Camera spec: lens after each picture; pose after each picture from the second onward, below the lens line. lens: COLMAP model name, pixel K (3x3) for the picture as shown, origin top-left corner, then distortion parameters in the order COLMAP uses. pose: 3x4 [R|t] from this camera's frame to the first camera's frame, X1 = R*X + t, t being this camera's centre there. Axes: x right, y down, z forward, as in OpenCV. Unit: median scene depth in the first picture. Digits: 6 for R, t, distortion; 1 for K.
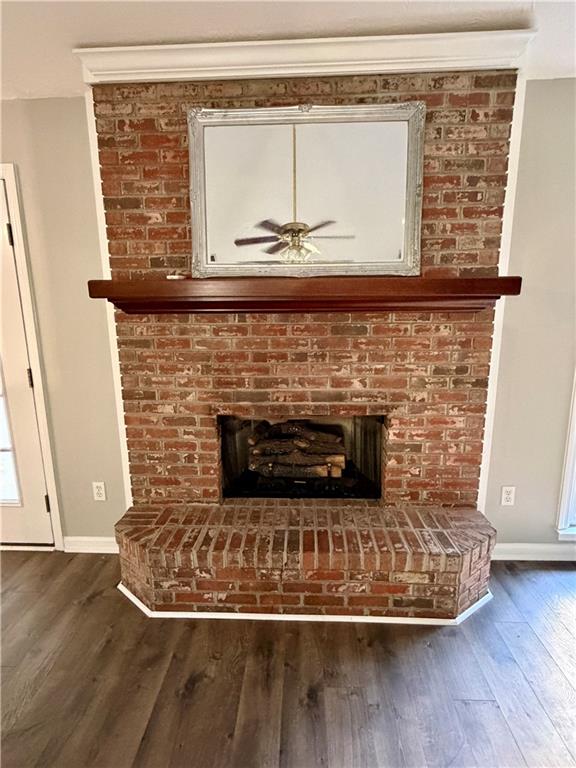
lens RADIAL K [[419.4, 0, 288.0], [0, 419.4, 384.0], [0, 0, 1]] dist [0.013780, 0.000209]
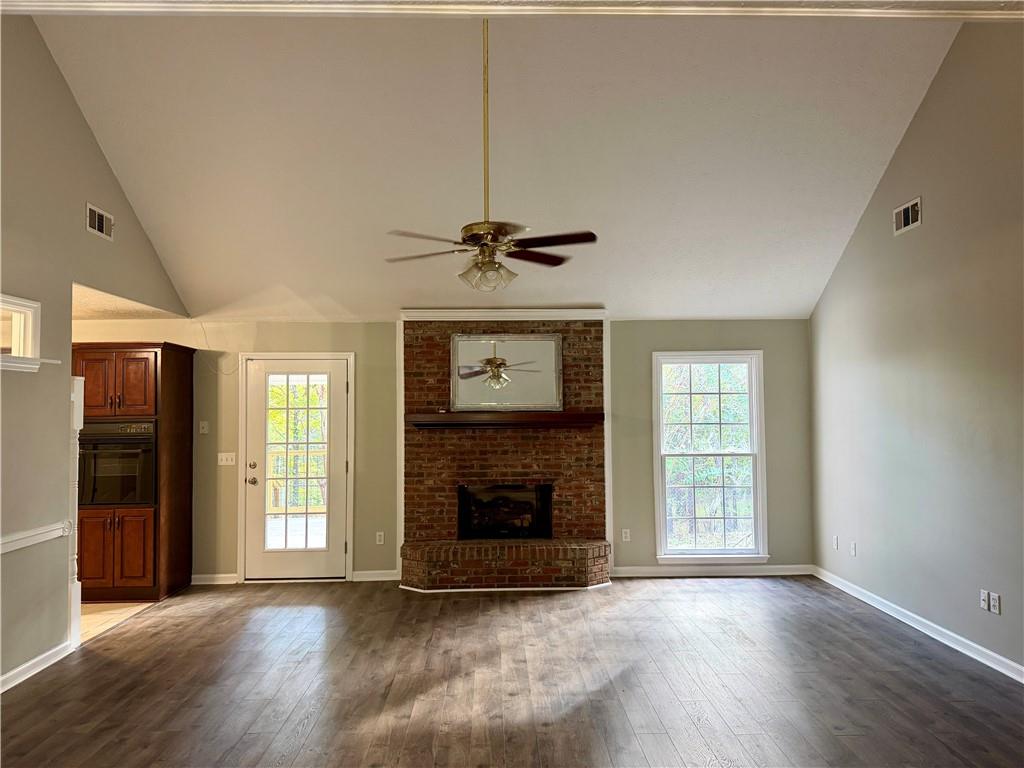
lens RADIAL K [[711.7, 0, 512.0], [0, 711.7, 384.0], [0, 0, 1]] dist [0.002352, 0.000125]
pose [[0.997905, 0.004509, 0.064537, -0.144534], [0.010953, 0.971392, -0.237229, 0.393766], [-0.063760, 0.237439, 0.969308, -2.152846]]
